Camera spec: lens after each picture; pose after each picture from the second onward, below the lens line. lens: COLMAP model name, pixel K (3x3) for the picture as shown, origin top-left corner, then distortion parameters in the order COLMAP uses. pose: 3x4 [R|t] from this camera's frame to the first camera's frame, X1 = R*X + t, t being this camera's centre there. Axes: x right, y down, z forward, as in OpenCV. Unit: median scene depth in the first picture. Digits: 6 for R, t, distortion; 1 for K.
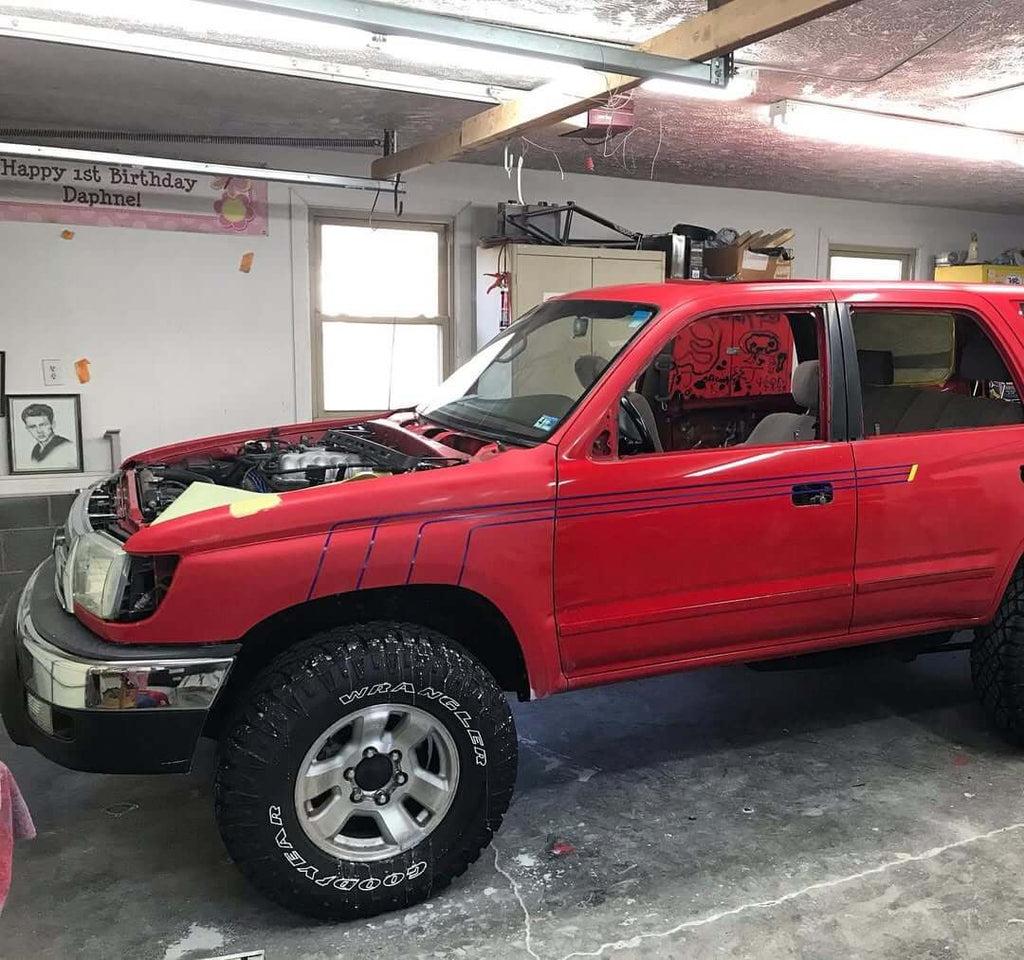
lens RADIAL K [[990.2, 0, 513.3], [0, 990.2, 473.1], [0, 0, 1]] dist [0.003685, 0.000000]
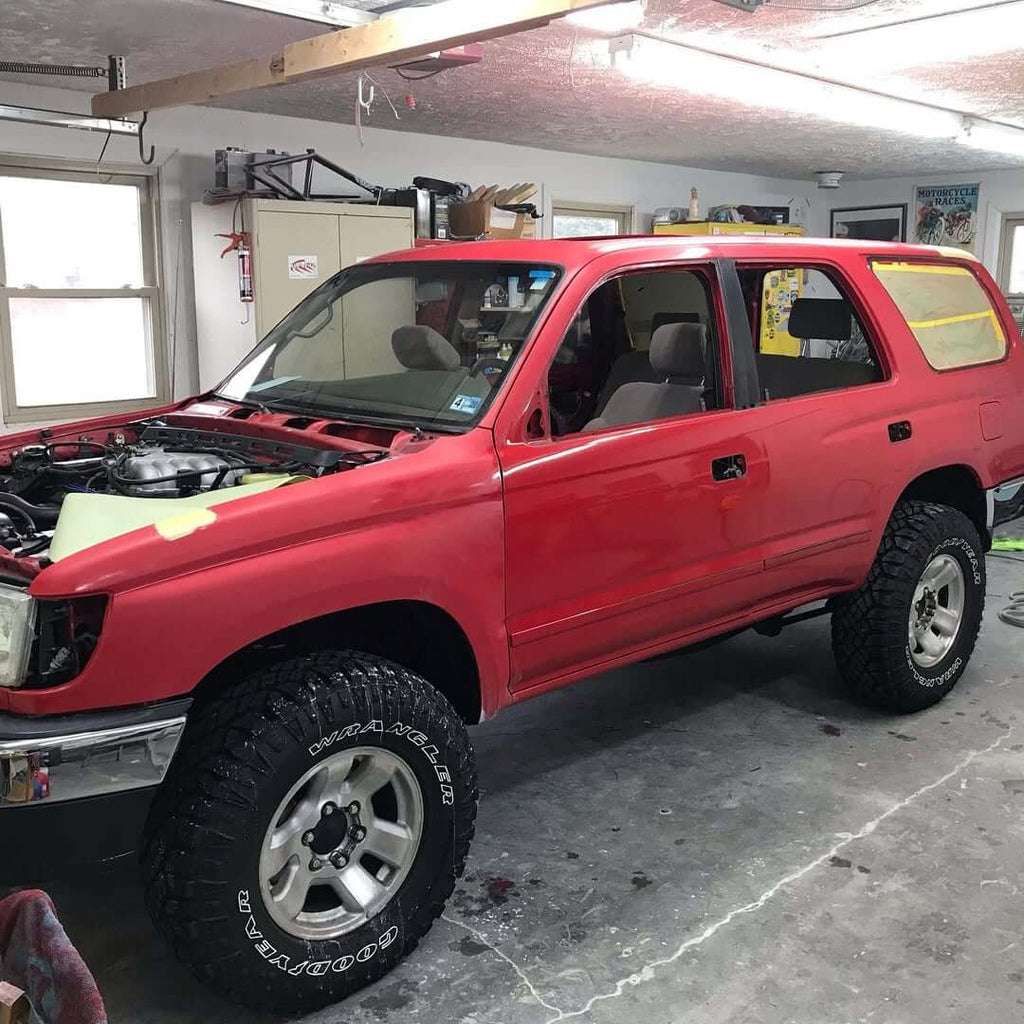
lens RADIAL K [[1102.8, 0, 510.6], [0, 1102.8, 506.8], [0, 0, 1]] dist [0.019346, 0.000000]
pose [[0.963767, -0.073217, 0.256499, -0.175890], [0.062264, 0.996777, 0.050579, -0.007025], [-0.259375, -0.032776, 0.965220, 0.057193]]
